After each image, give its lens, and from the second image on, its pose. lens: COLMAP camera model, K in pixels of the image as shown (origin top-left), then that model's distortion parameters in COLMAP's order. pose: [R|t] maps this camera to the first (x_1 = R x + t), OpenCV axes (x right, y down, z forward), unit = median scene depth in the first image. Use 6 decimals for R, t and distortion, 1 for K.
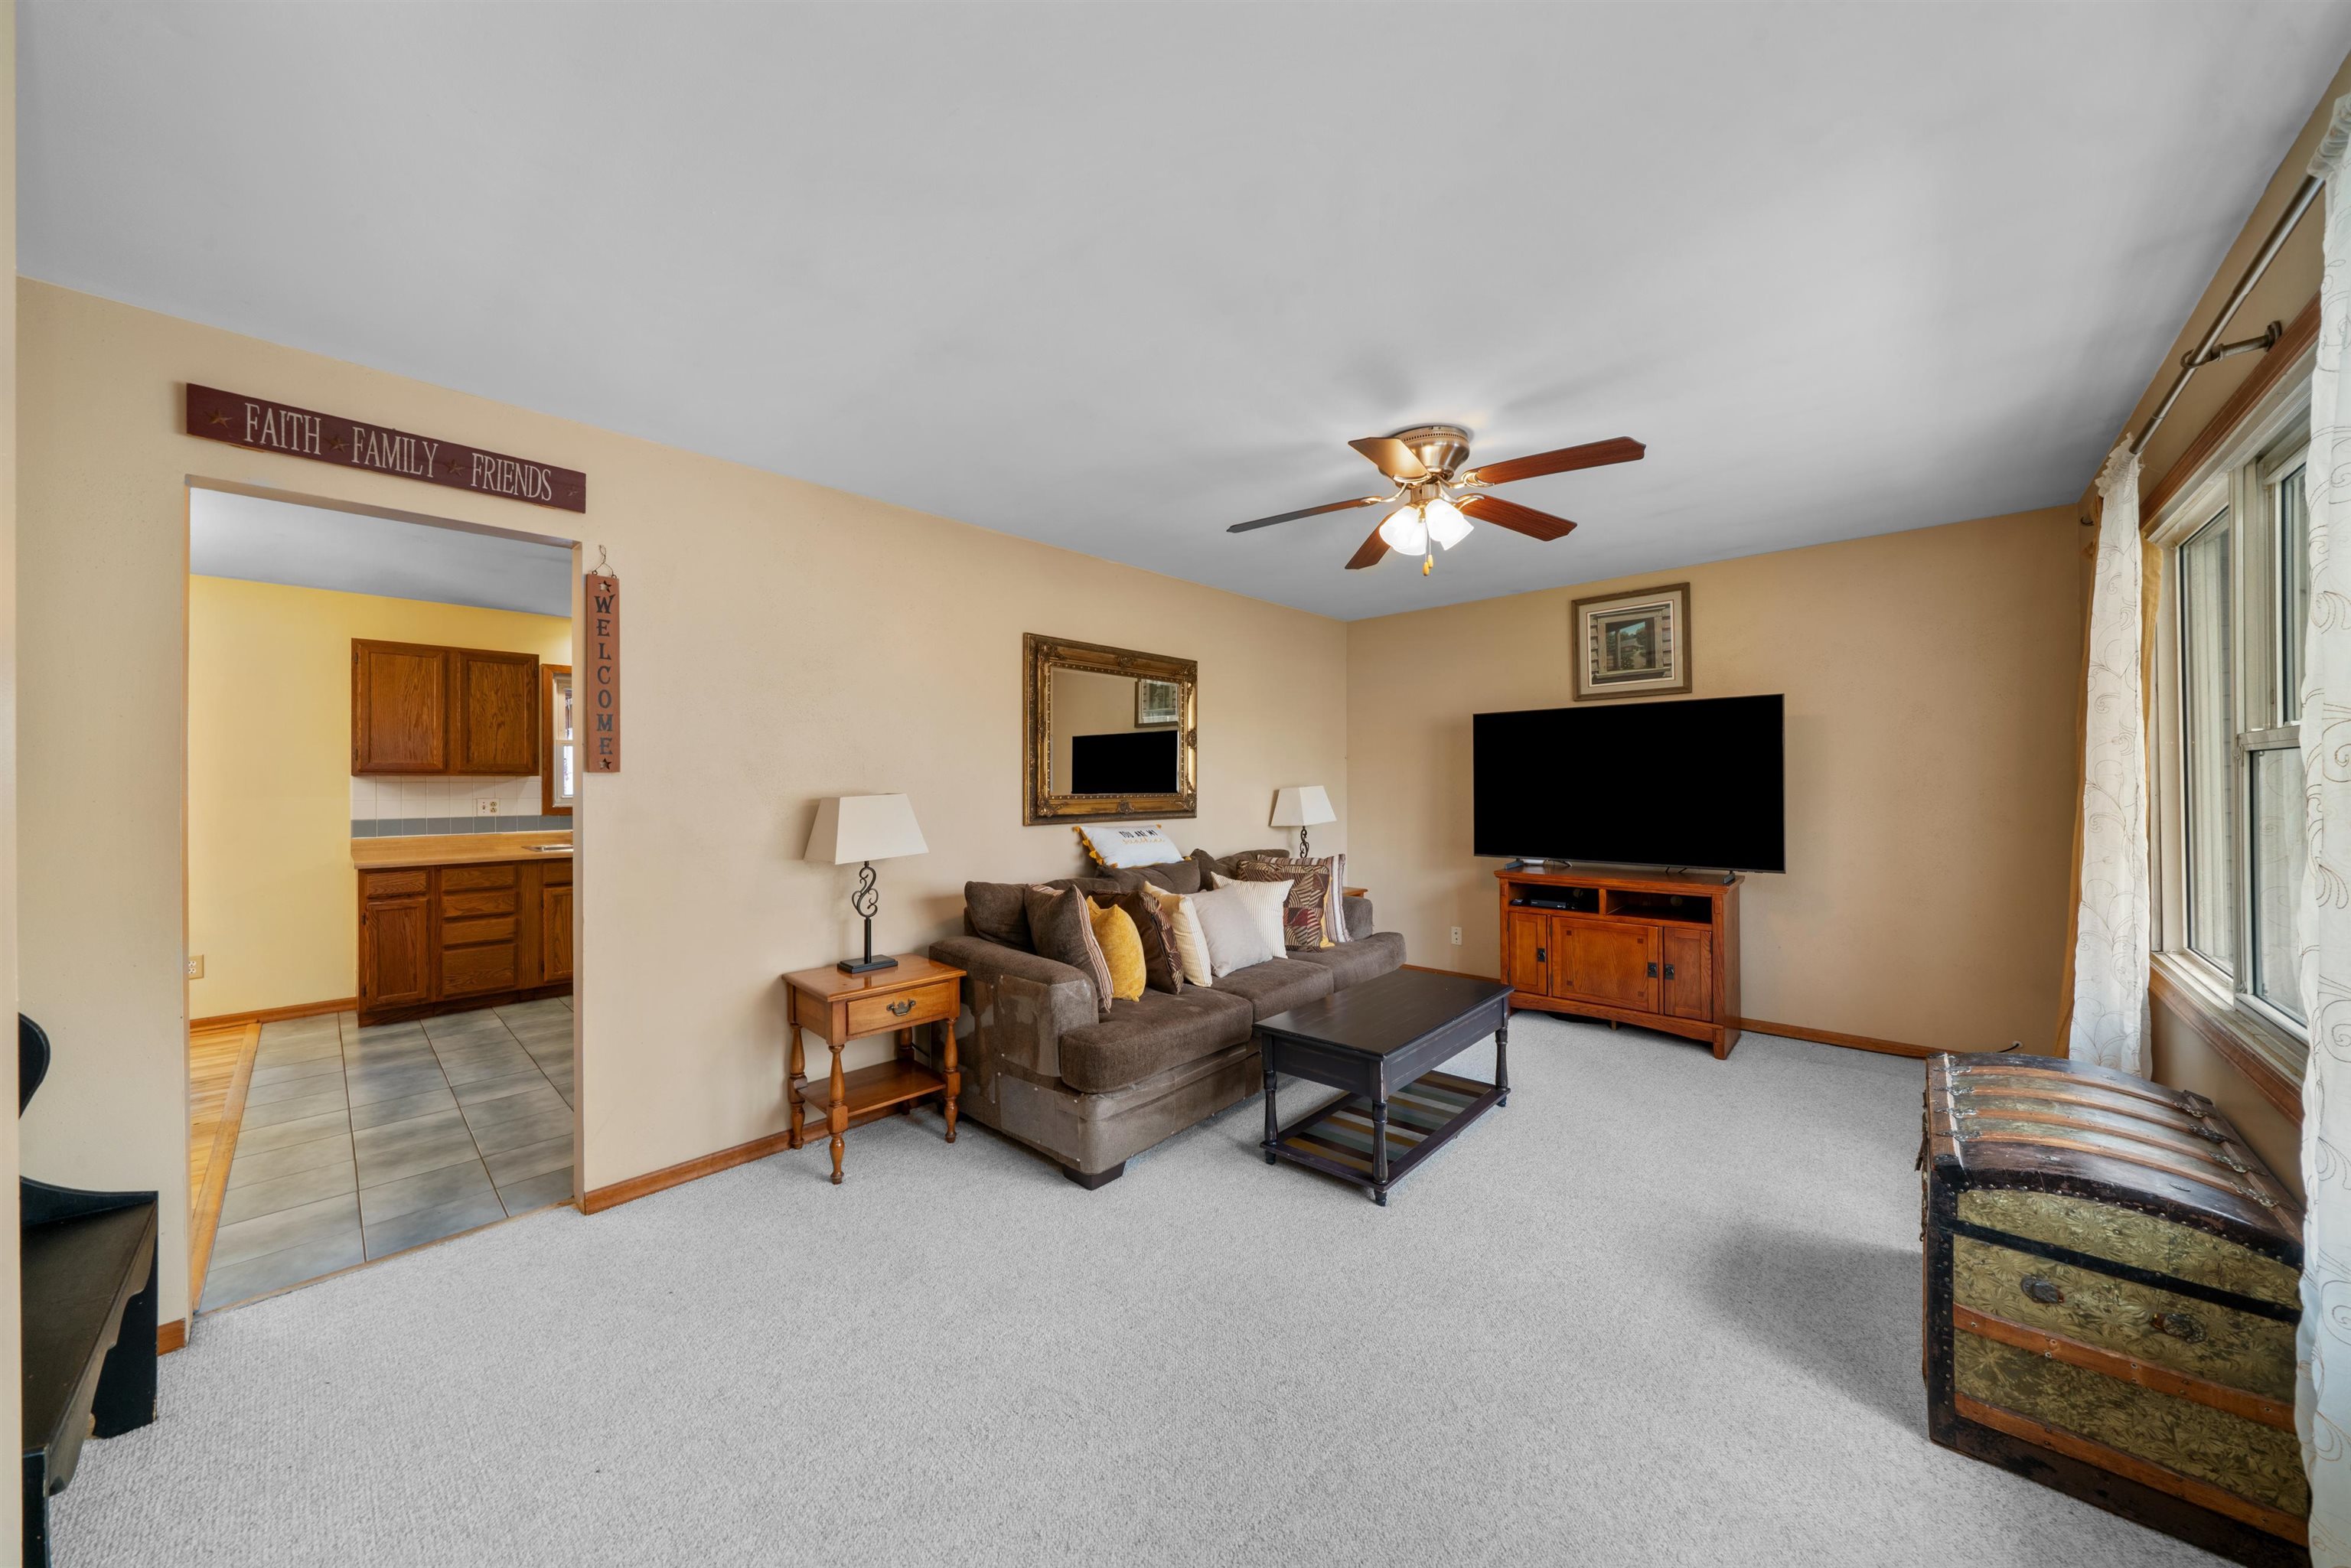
lens RADIAL K [[831.8, 0, 1194.8], [0, 831.8, 762.6], [0, 0, 1]] dist [0.000292, 0.000085]
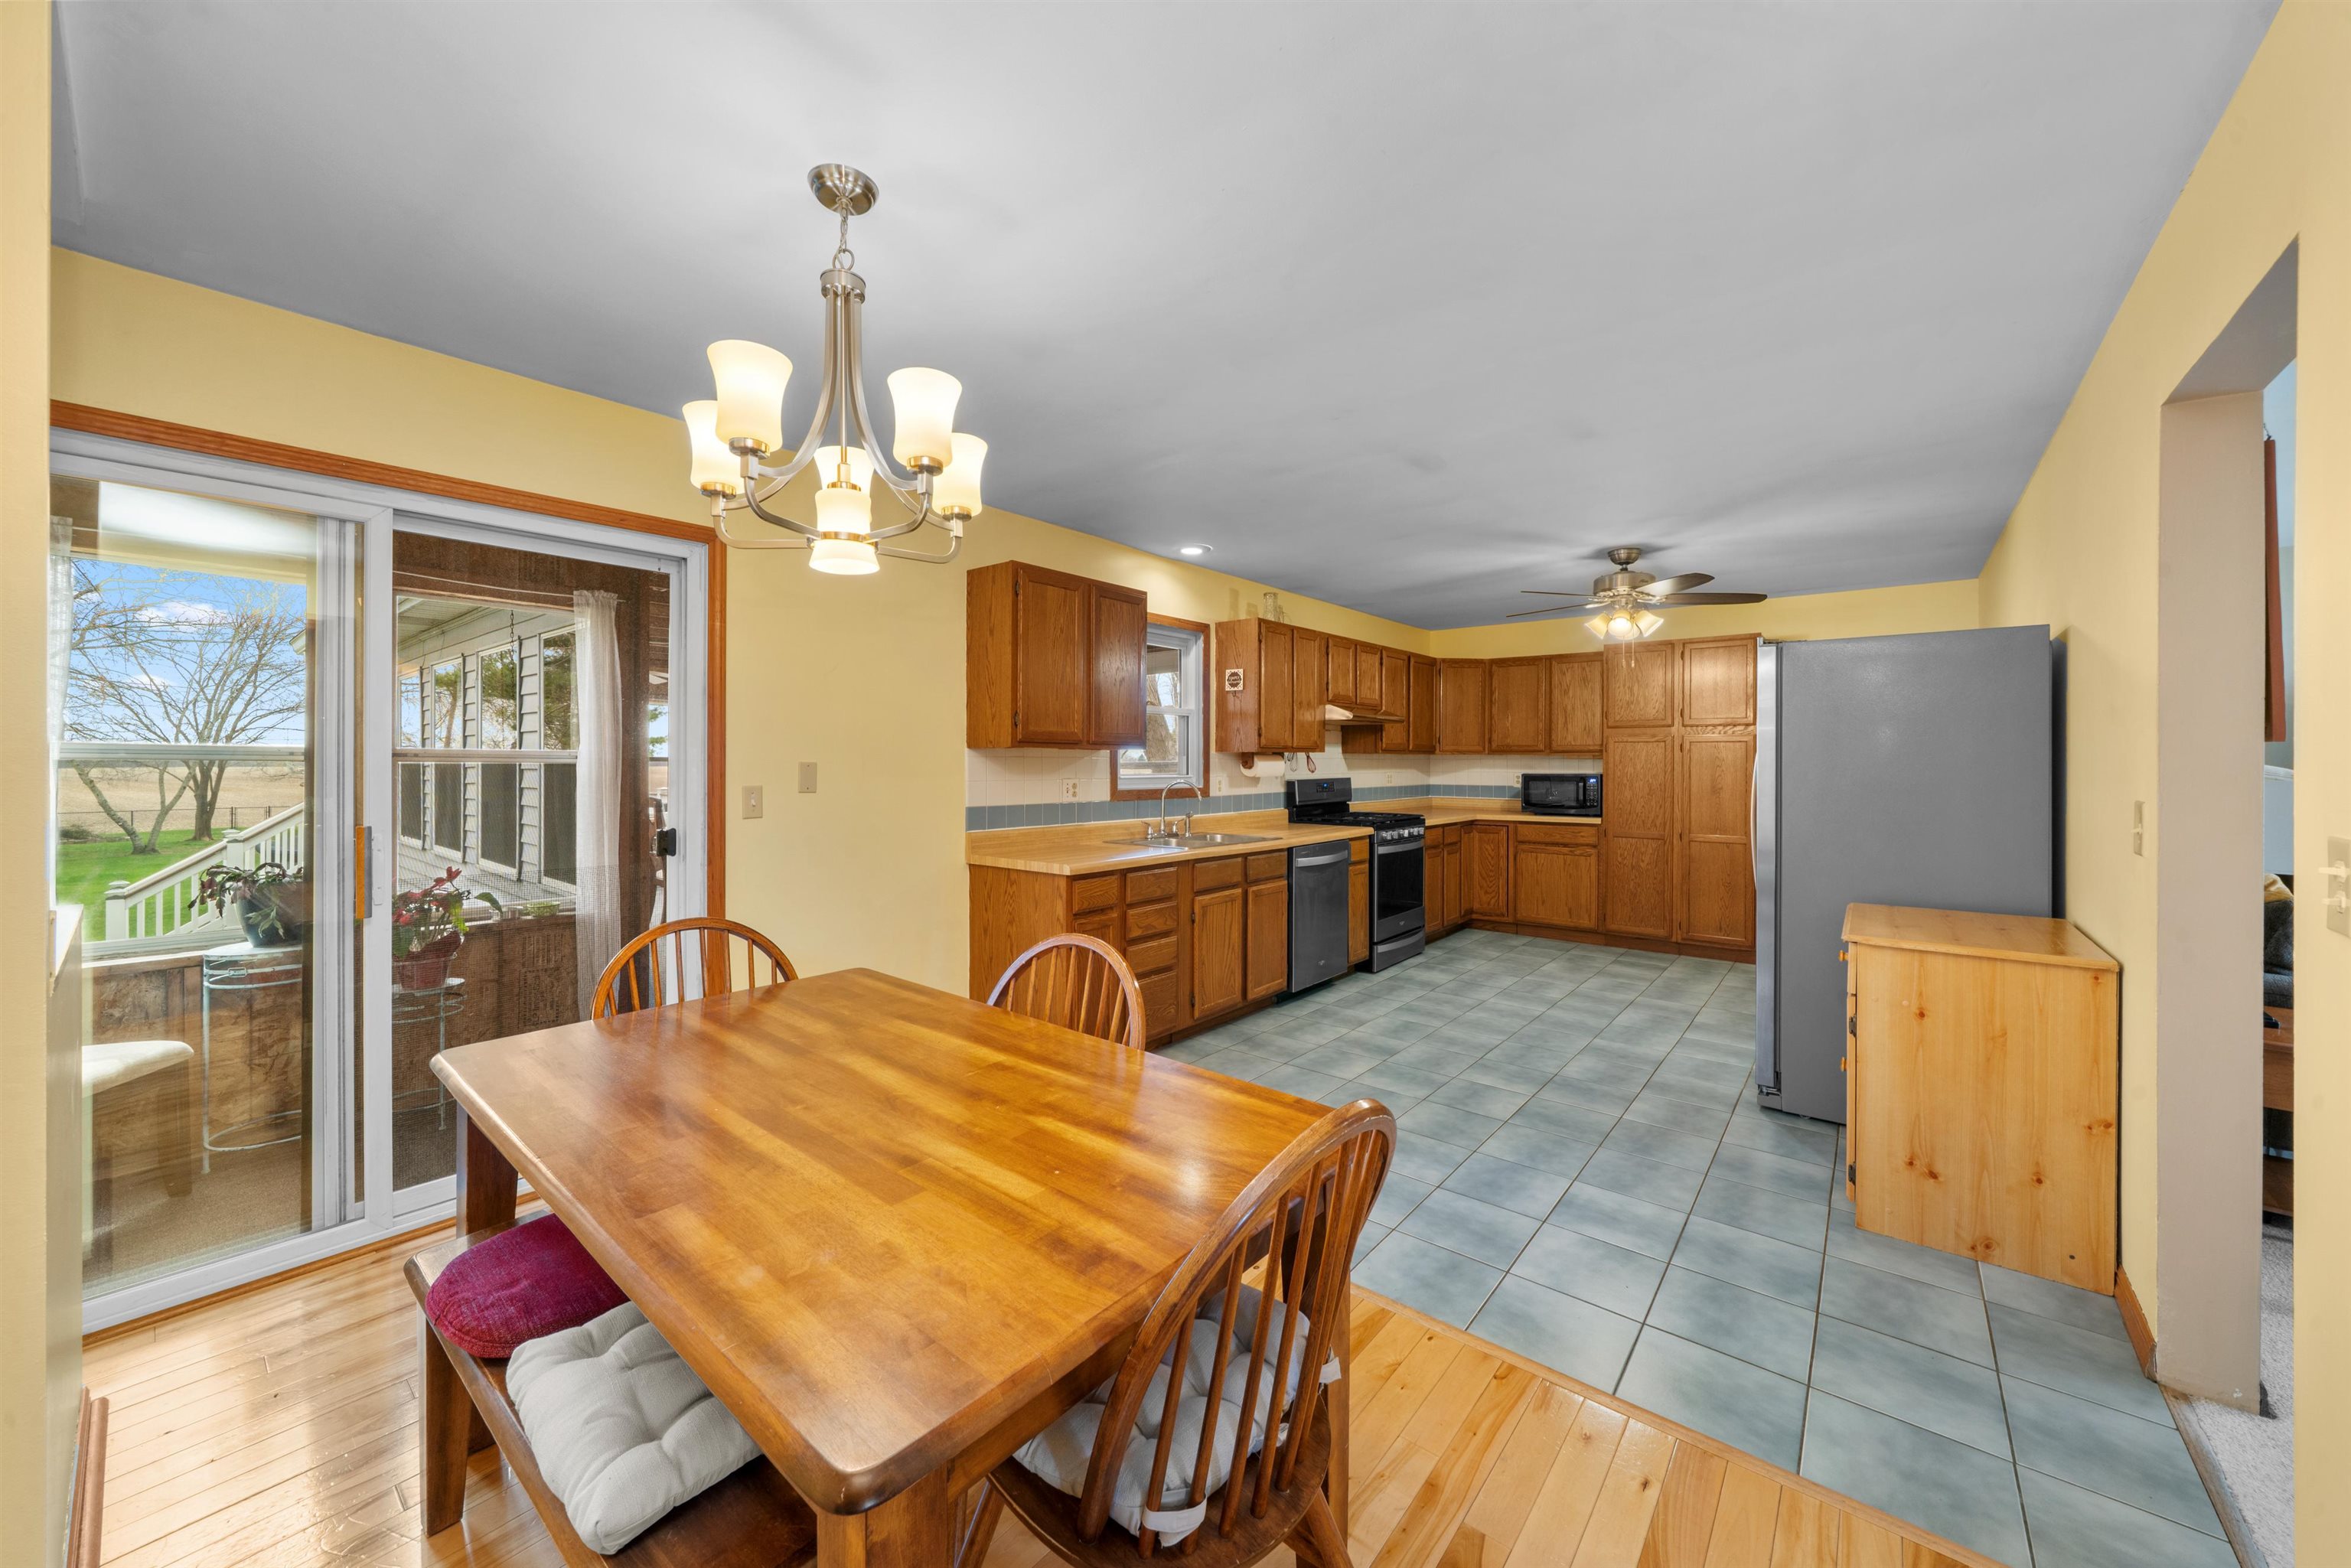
lens RADIAL K [[831.8, 0, 1194.8], [0, 831.8, 762.6], [0, 0, 1]] dist [0.000292, 0.000085]
pose [[0.995868, 0.009838, 0.090277, -0.871738], [-0.011371, 0.999799, 0.016490, 0.013877], [-0.090097, -0.017448, 0.995780, 0.228276]]
